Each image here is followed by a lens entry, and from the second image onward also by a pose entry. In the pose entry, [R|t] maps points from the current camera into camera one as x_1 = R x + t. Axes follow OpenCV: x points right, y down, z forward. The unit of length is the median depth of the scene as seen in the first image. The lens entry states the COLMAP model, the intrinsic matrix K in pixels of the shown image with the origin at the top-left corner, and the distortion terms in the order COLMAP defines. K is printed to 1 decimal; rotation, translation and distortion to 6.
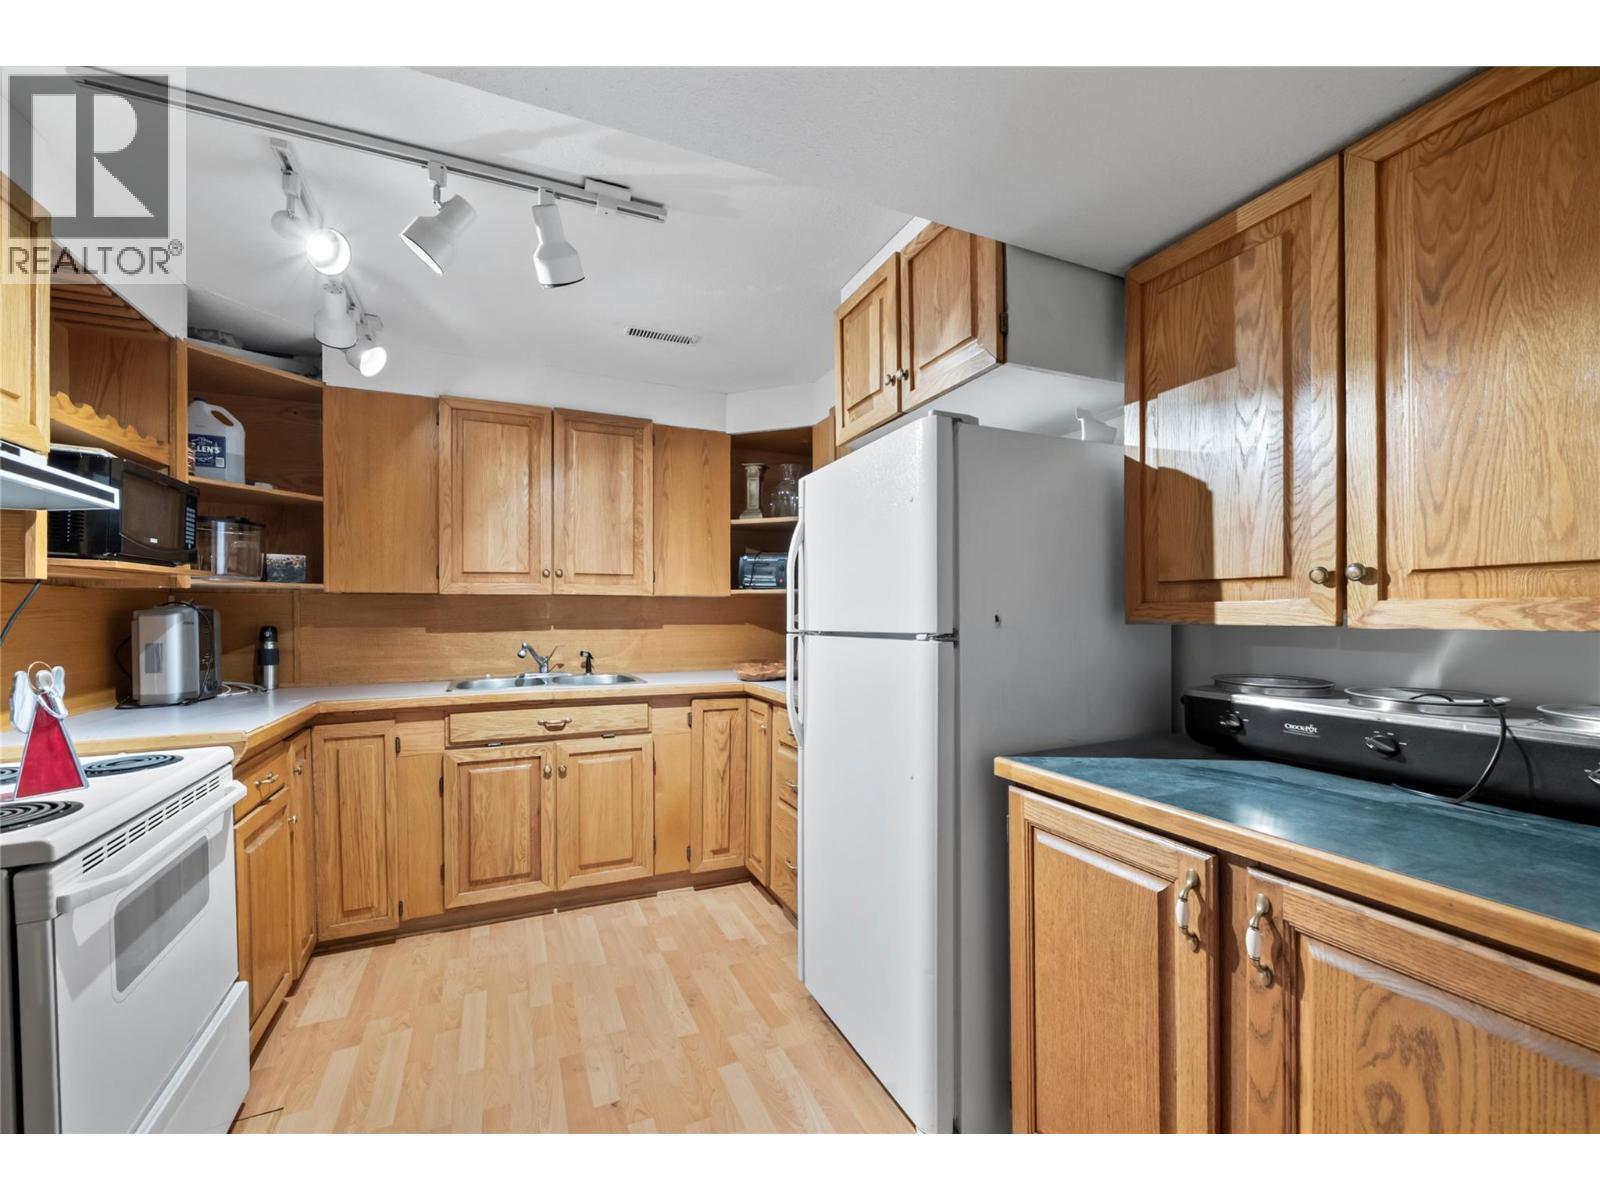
lens RADIAL K [[649.5, 0, 802.5], [0, 649.5, 614.3], [0, 0, 1]] dist [-0.003402, -0.000176]
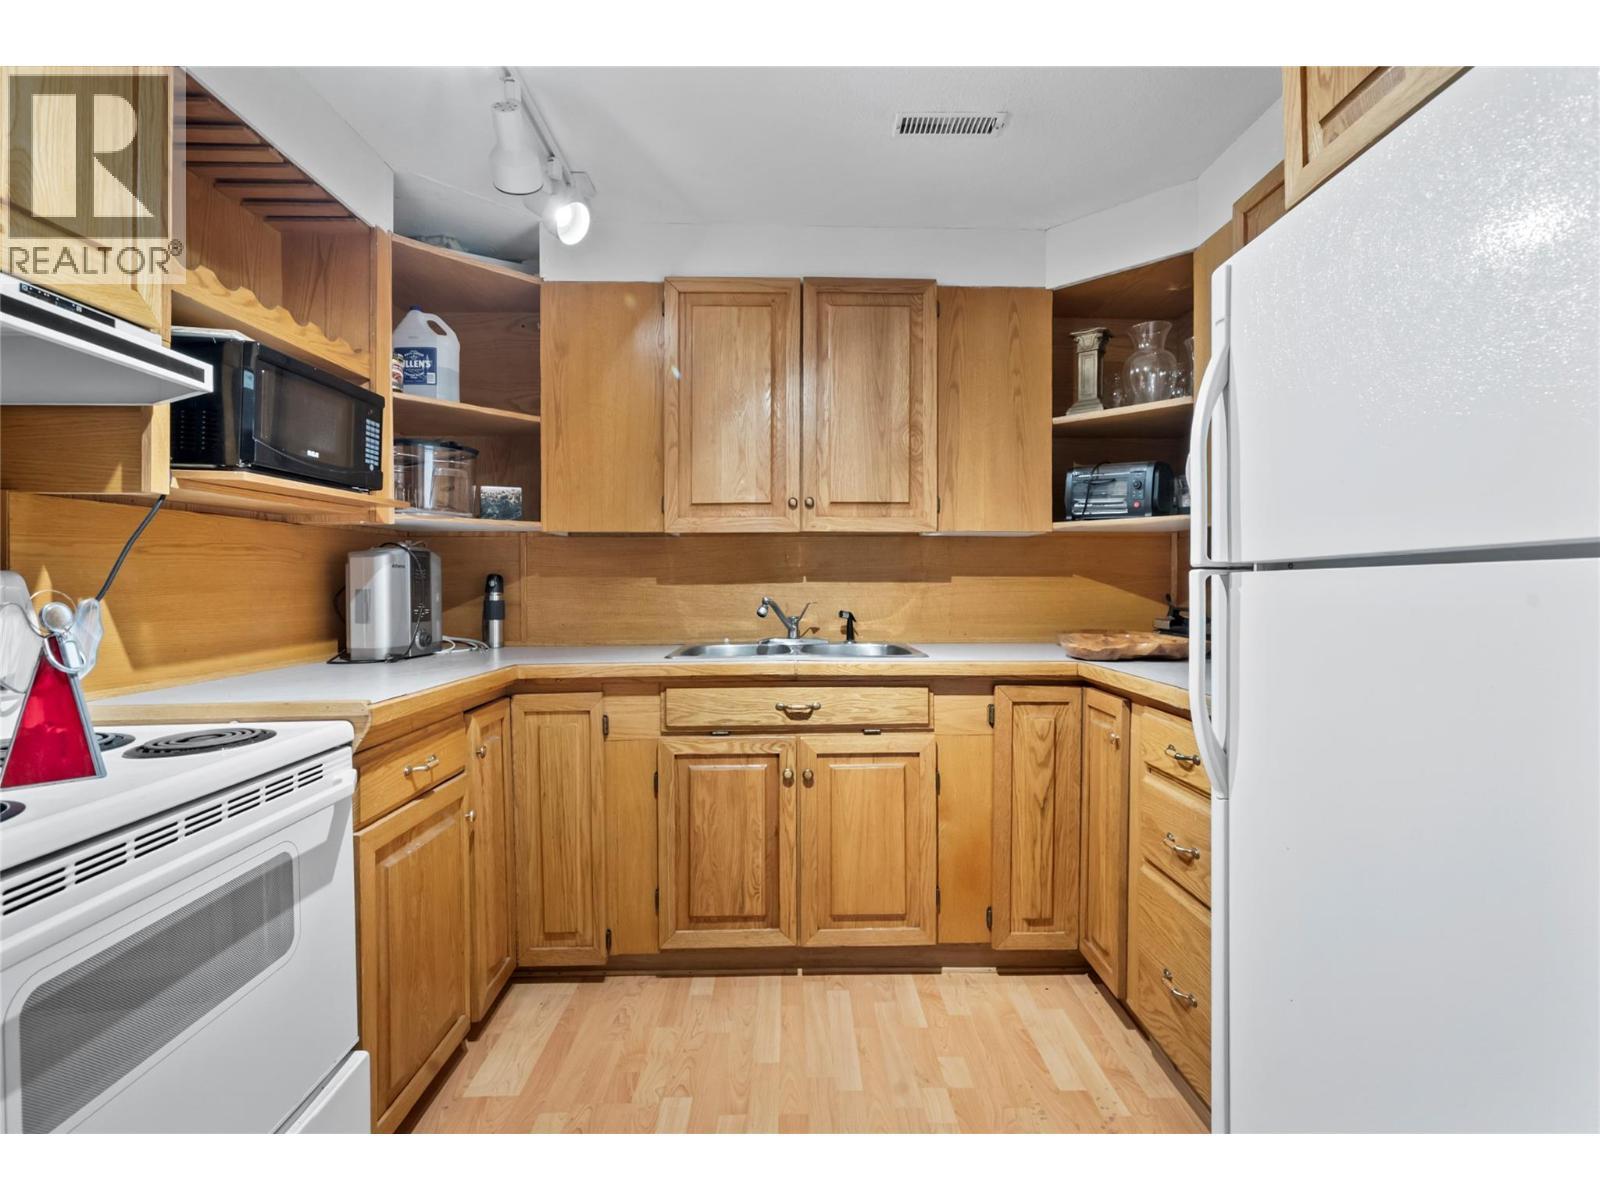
lens RADIAL K [[749.3, 0, 807.4], [0, 749.3, 591.1], [0, 0, 1]] dist [0.001952, 0.001693]
pose [[0.919656, 0.003502, -0.392710, -0.053889], [0.002030, 0.999904, 0.013671, 0.029575], [0.392720, -0.013370, 0.919561, 0.263155]]
